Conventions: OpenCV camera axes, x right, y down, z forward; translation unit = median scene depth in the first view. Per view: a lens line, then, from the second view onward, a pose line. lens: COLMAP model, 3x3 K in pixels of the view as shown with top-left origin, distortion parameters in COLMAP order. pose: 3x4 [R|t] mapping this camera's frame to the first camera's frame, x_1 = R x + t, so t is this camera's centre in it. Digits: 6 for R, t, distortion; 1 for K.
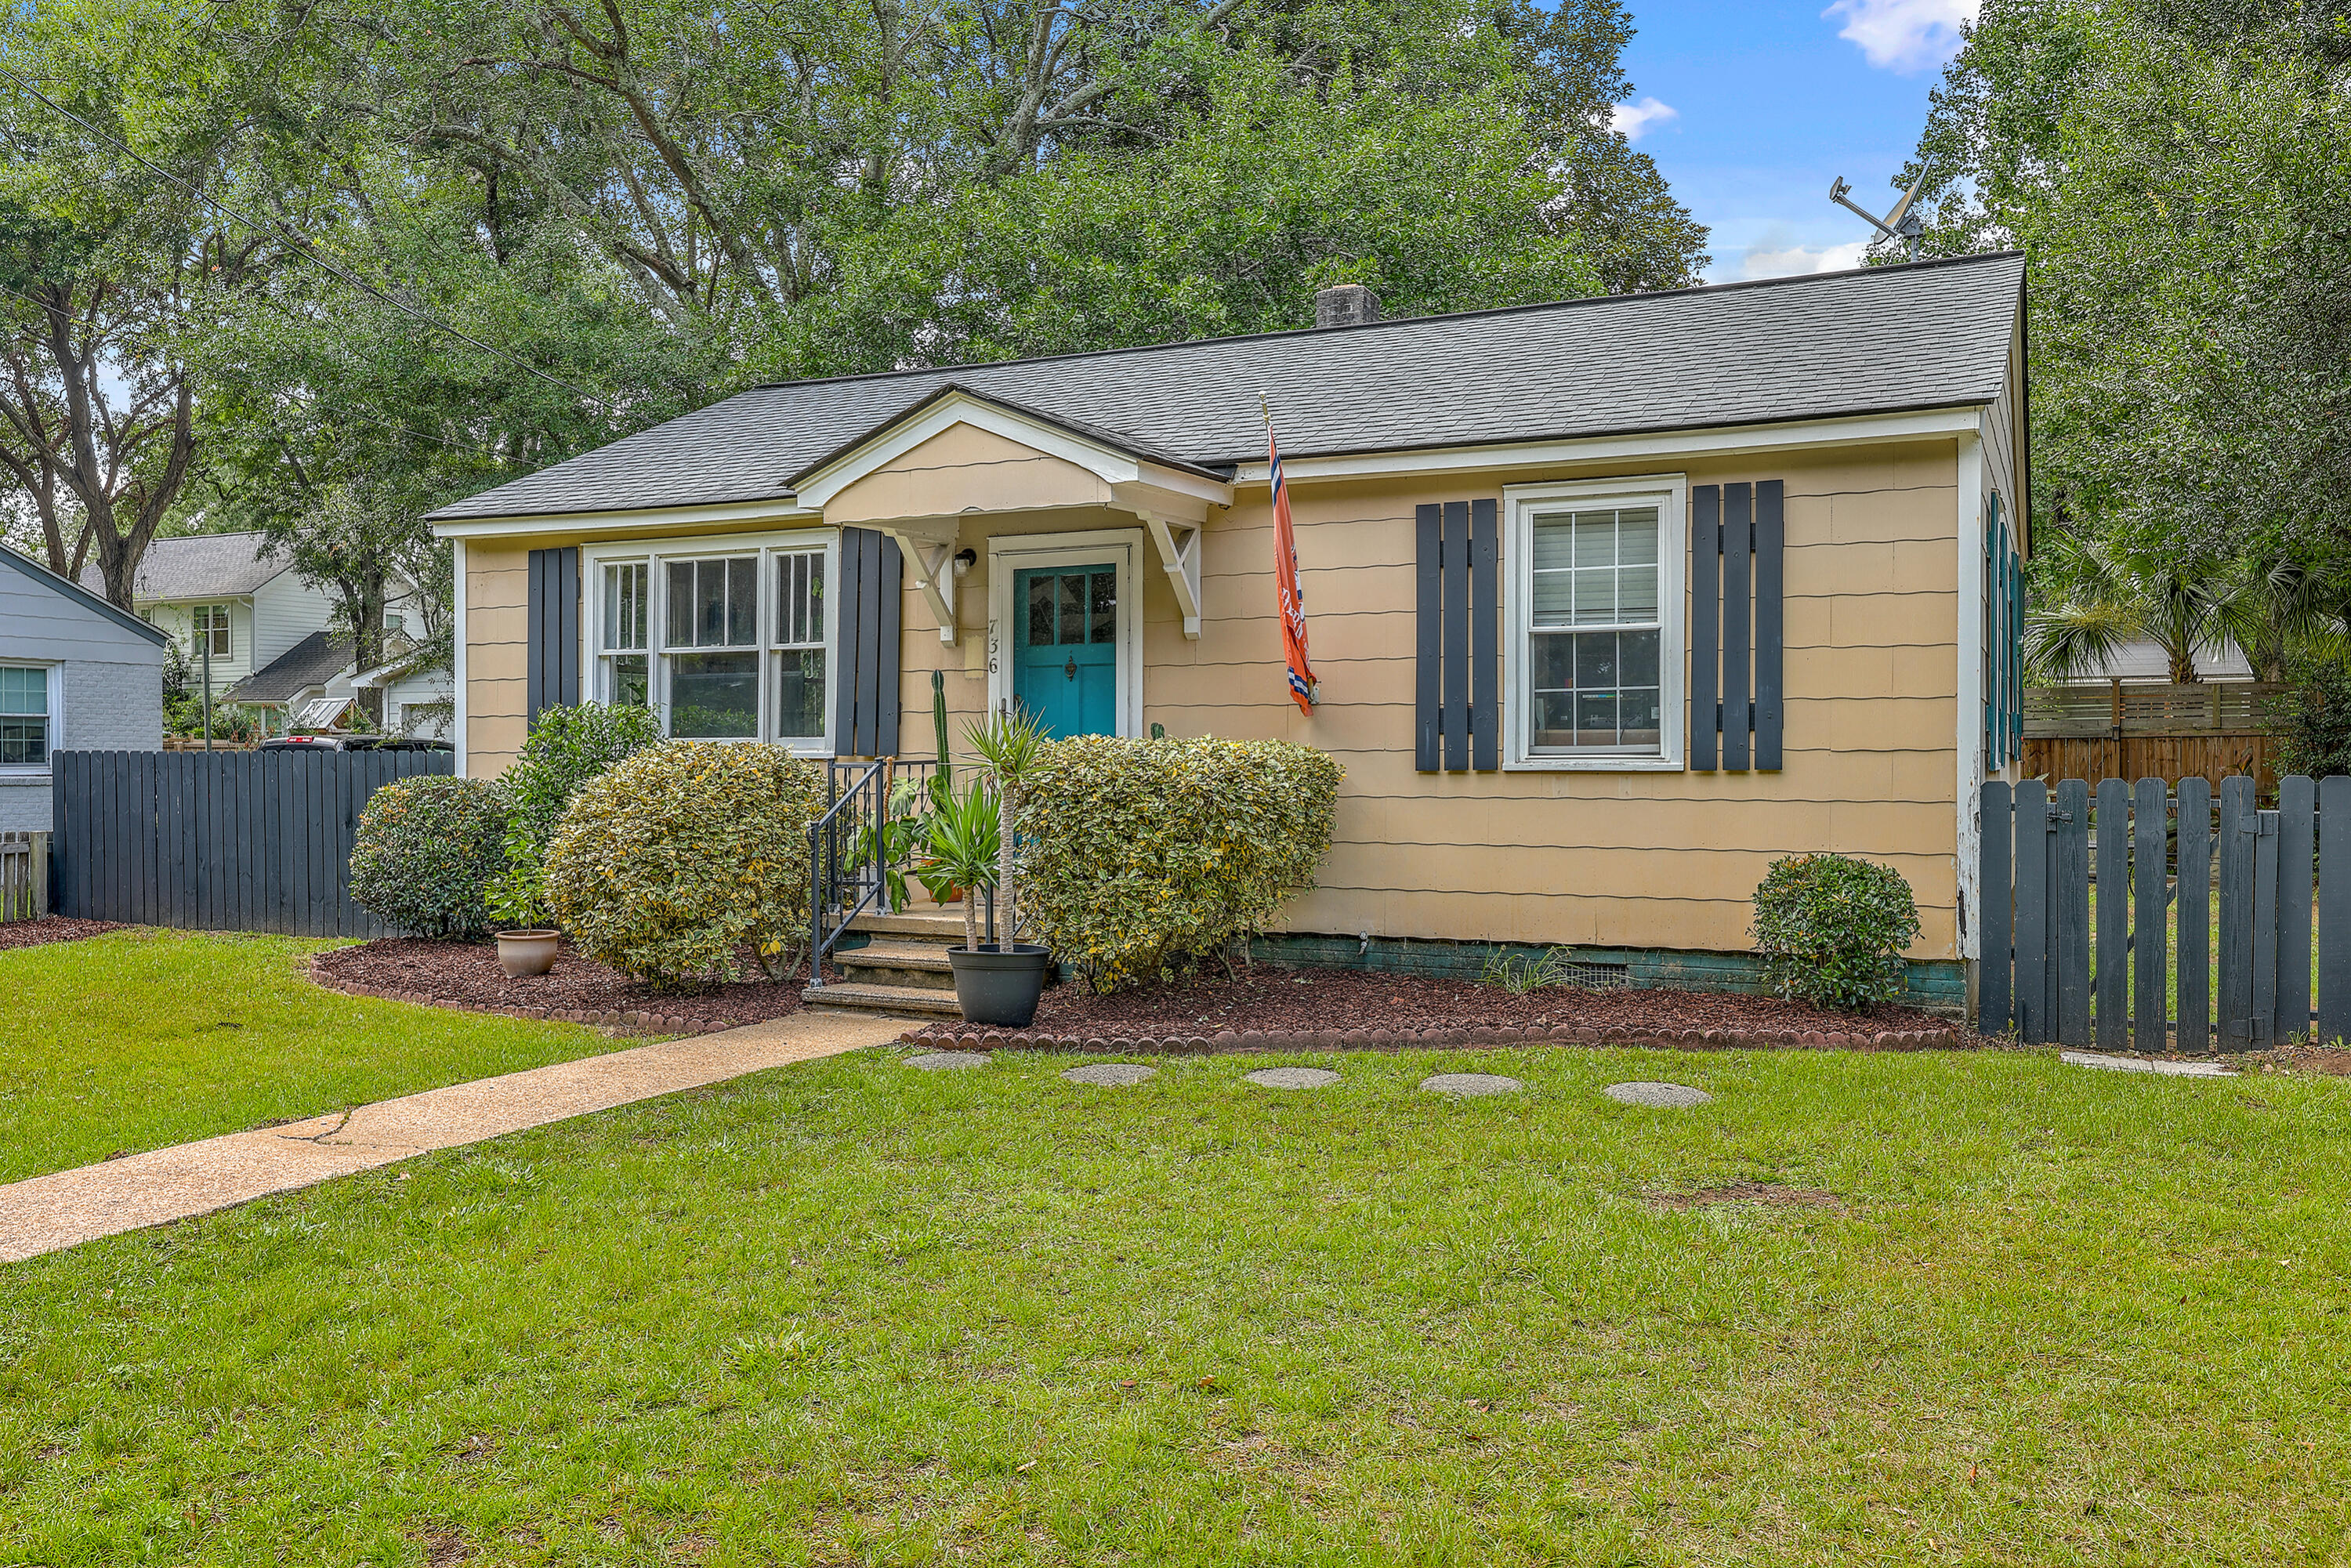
lens RADIAL K [[1925.8, 0, 1173.8], [0, 1925.8, 788.5], [0, 0, 1]] dist [0.001312, -0.003619]
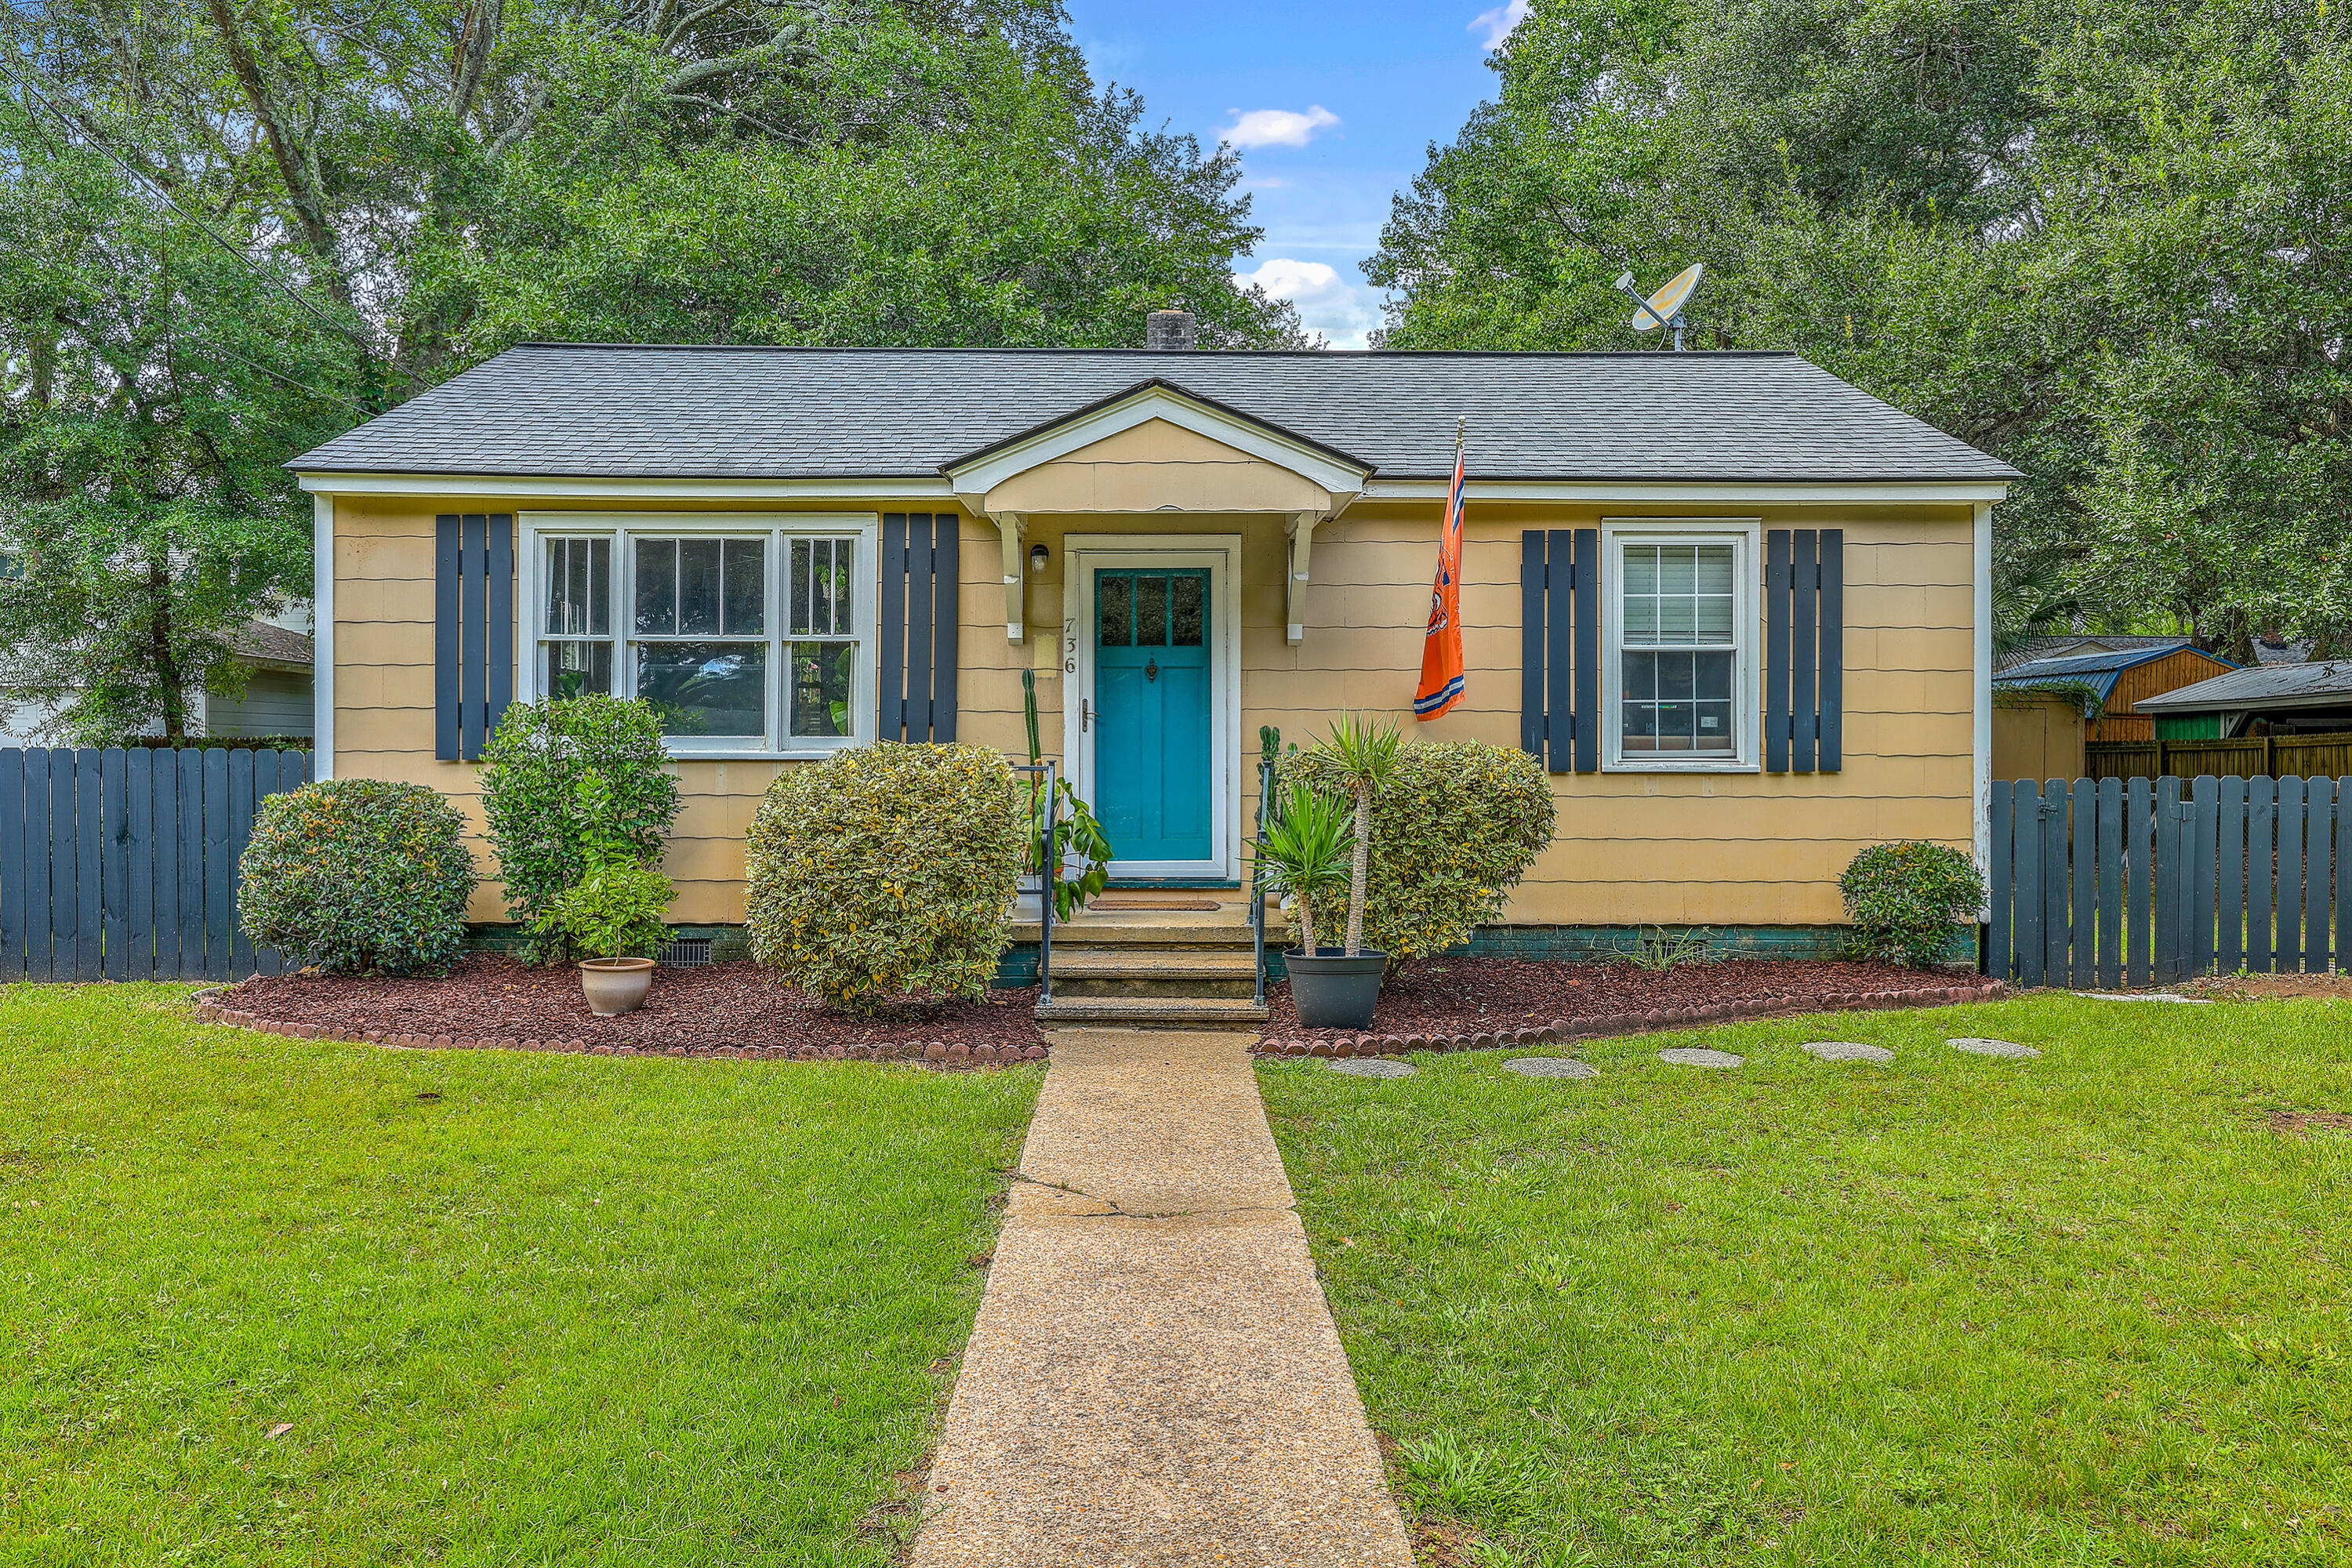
lens RADIAL K [[1780.8, 0, 1182.4], [0, 1780.8, 773.3], [0, 0, 1]] dist [0.008650, 0.002954]
pose [[0.889132, -0.002943, 0.457641, -0.520935], [0.004543, 0.999987, -0.002396, -0.007118], [-0.457628, 0.004209, 0.889134, 0.188955]]
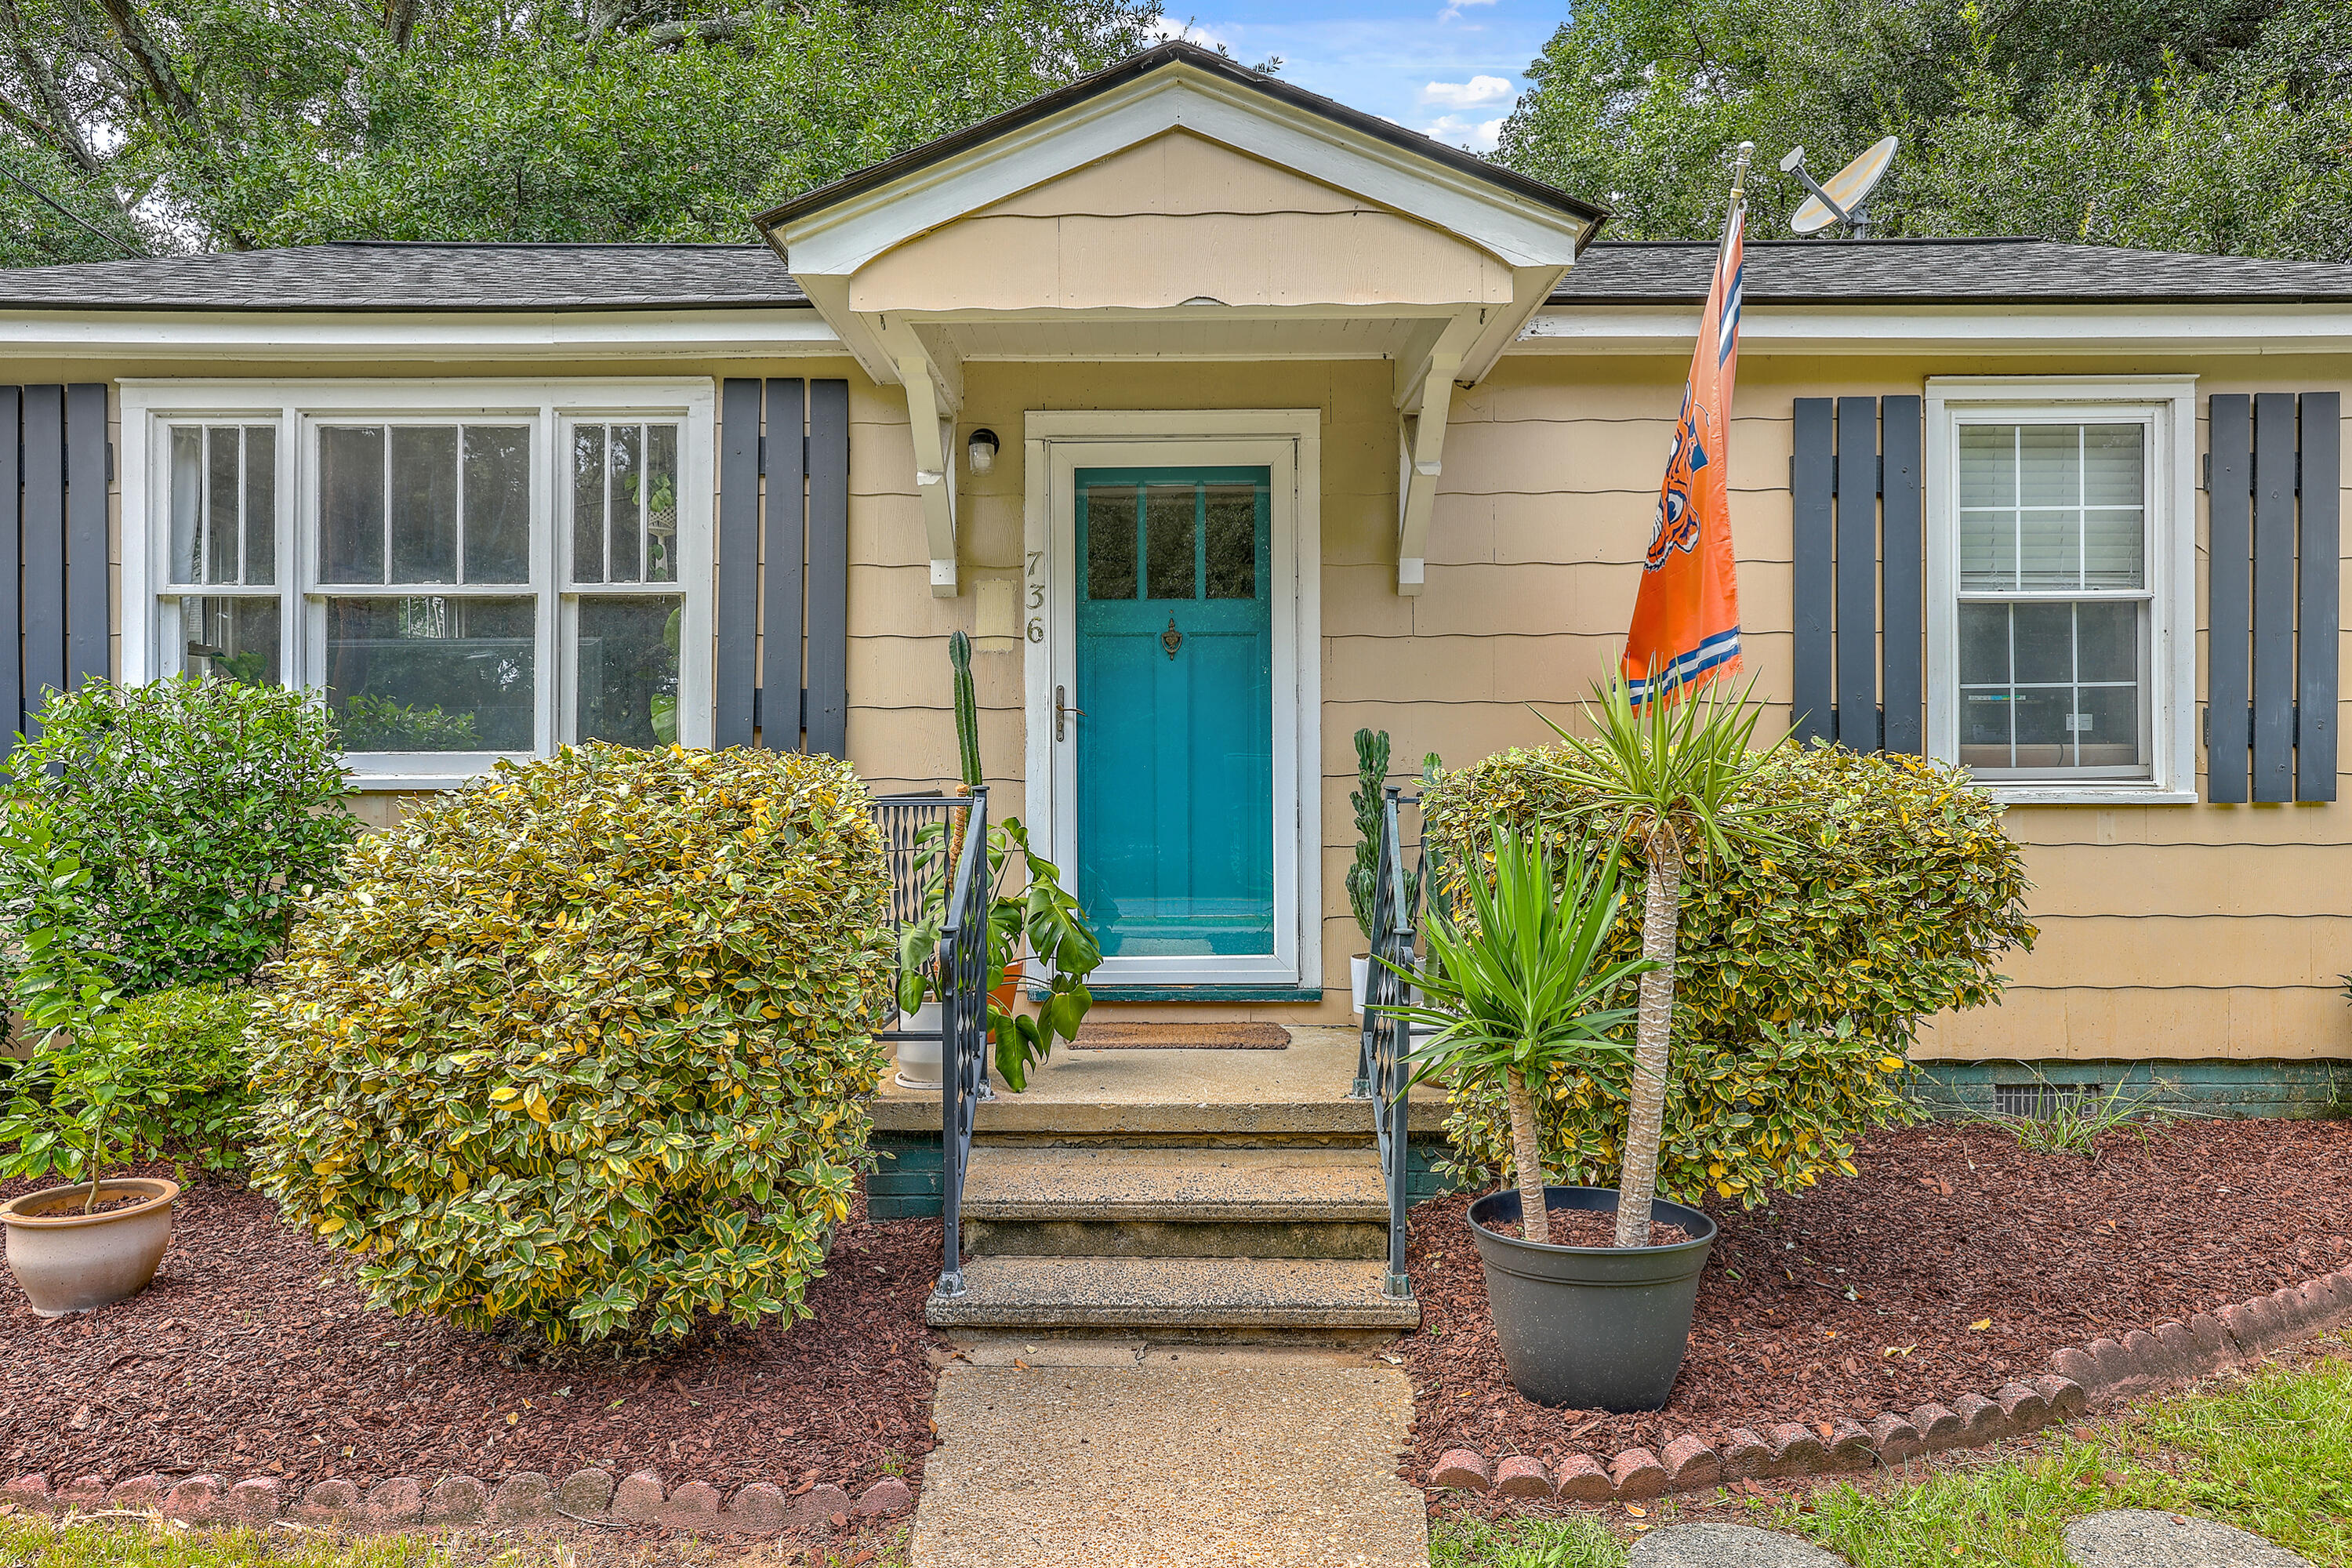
lens RADIAL K [[1460.6, 0, 1174.9], [0, 1460.6, 802.7], [0, 0, 1]] dist [0.003447, -0.000778]
pose [[0.897570, -0.005127, 0.440843, -0.286836], [0.009026, 0.999936, -0.006748, -0.008752], [-0.440780, 0.010036, 0.897559, 0.660088]]
